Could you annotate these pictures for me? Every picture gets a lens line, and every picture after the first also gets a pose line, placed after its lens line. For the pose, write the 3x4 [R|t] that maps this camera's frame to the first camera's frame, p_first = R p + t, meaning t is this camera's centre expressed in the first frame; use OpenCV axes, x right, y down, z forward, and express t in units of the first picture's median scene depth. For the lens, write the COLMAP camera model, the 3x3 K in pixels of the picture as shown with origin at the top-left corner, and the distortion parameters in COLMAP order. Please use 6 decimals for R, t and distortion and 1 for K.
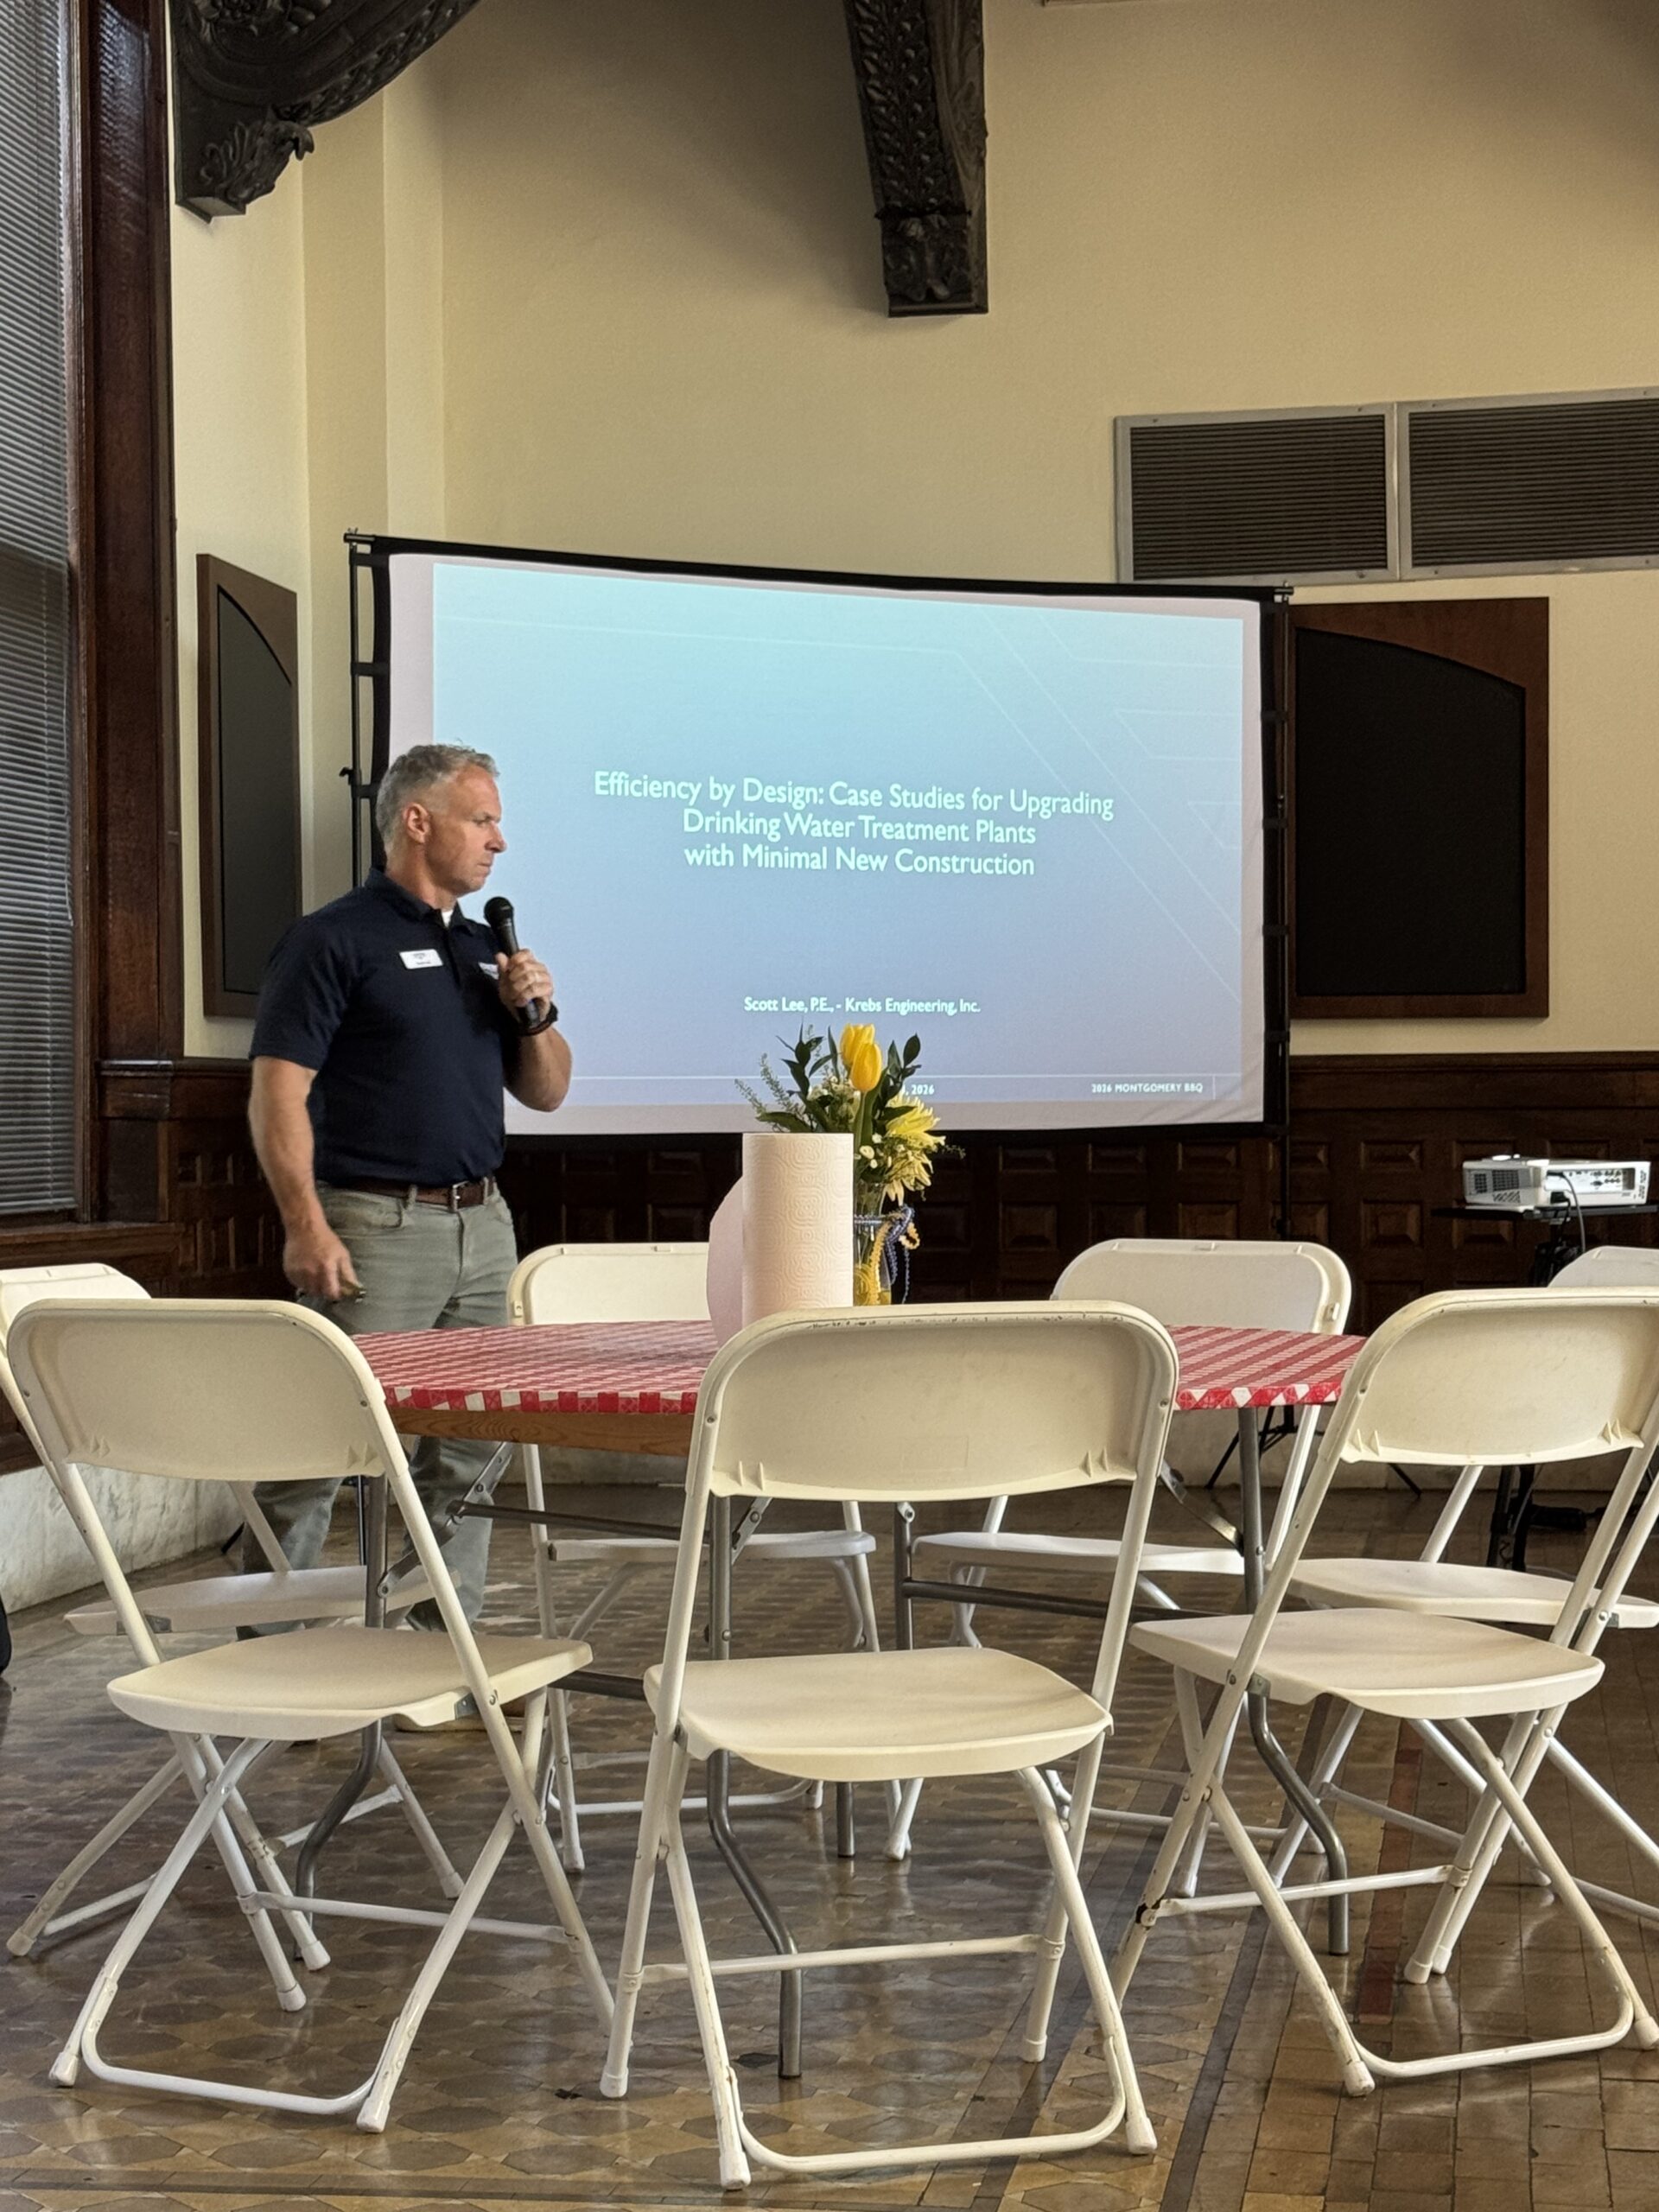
lens RADIAL K [[4092.8, 0, 829.5], [0, 4092.8, 1106.0], [0, 0, 1]] dist [0.147941, 0.031759]
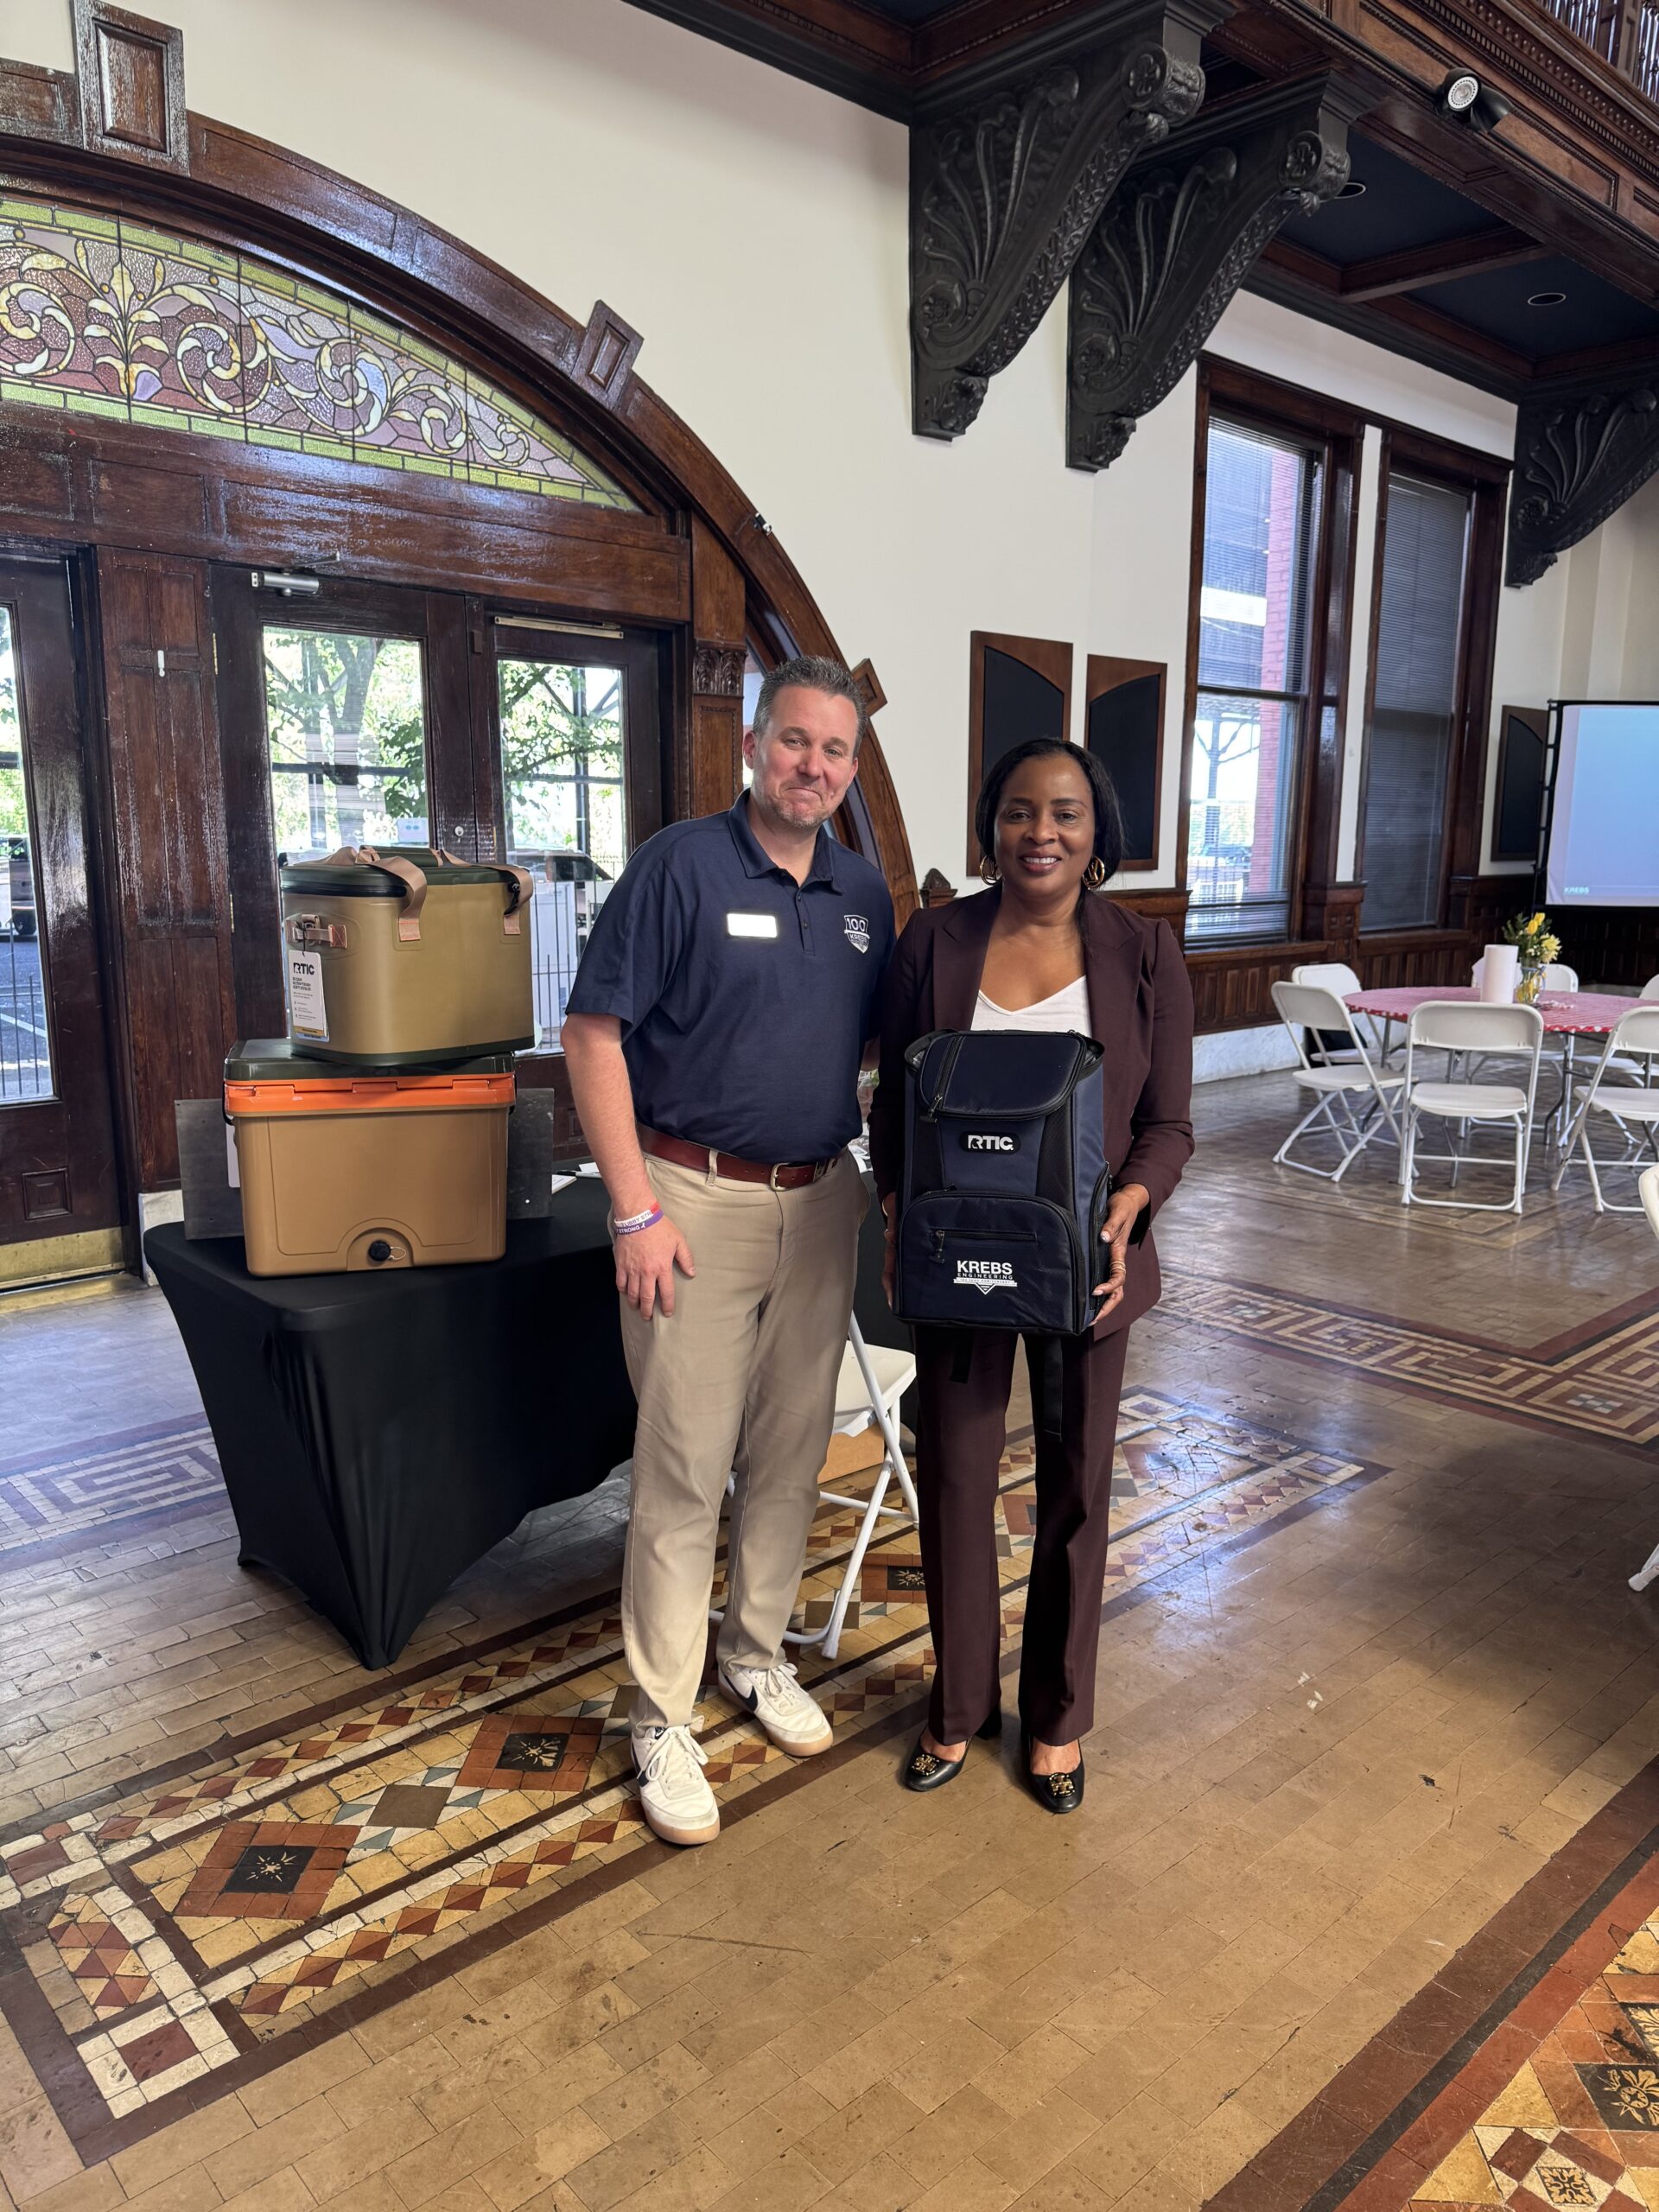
lens RADIAL K [[1633.1, 0, 859.0], [0, 1633.1, 1122.0], [0, 0, 1]] dist [0.078749, -0.050413]
pose [[0.805473, 0.121653, -0.580013, 0.390645], [-0.014044, 0.982348, 0.186536, -0.102840], [0.592467, -0.142104, 0.792963, -0.526225]]
